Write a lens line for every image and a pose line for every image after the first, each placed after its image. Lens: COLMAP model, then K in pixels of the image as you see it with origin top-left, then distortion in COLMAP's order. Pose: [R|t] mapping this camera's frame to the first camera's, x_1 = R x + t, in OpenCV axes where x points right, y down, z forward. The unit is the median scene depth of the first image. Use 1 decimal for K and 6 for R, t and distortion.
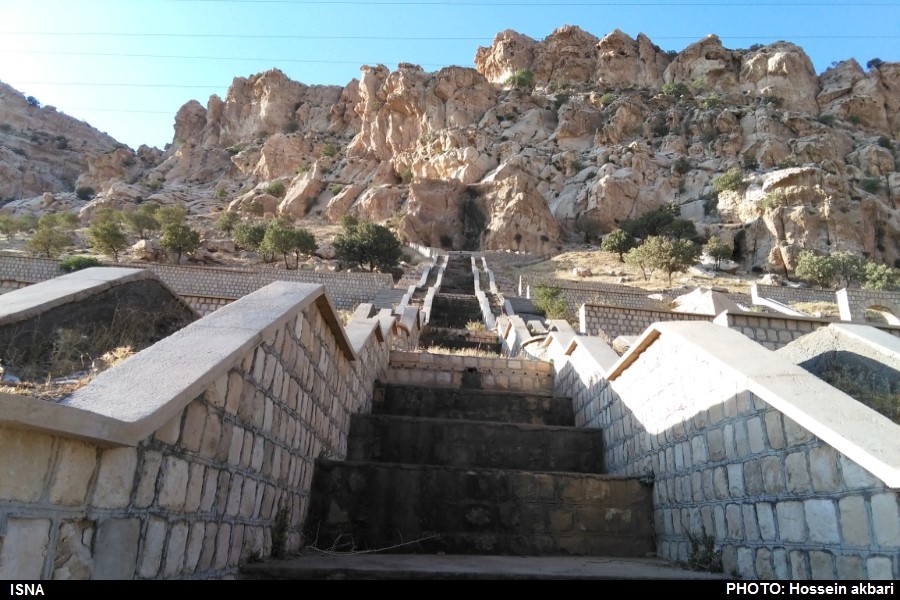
lens RADIAL K [[710.6, 0, 443.0], [0, 710.6, 306.9], [0, 0, 1]] dist [0.068097, -0.097581]
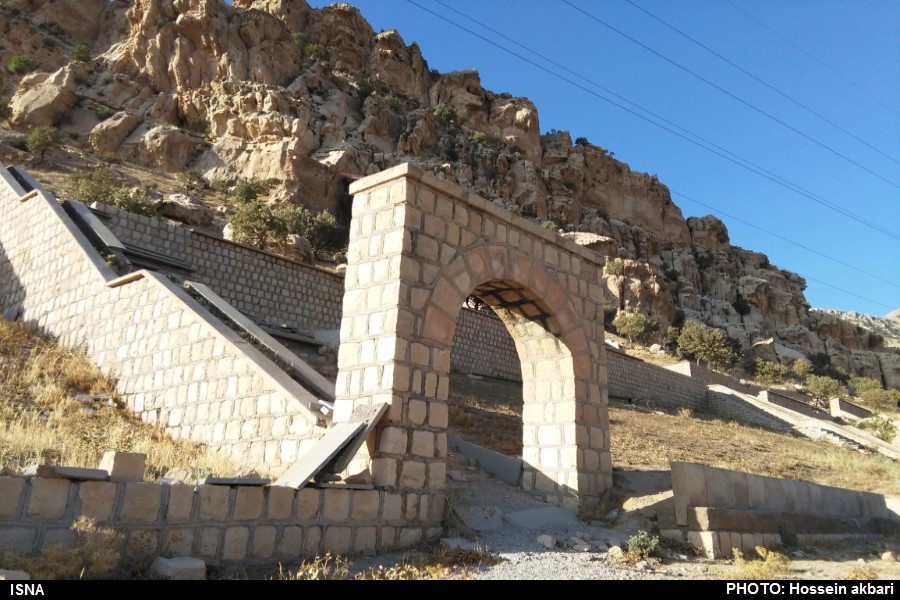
lens RADIAL K [[710.6, 0, 445.1], [0, 710.6, 327.7], [0, 0, 1]] dist [0.068097, -0.097581]
pose [[0.813690, 0.140383, 0.564094, -0.243916], [-0.181618, 0.983217, 0.017292, -0.015761], [-0.552199, -0.116520, 0.825529, 0.122116]]
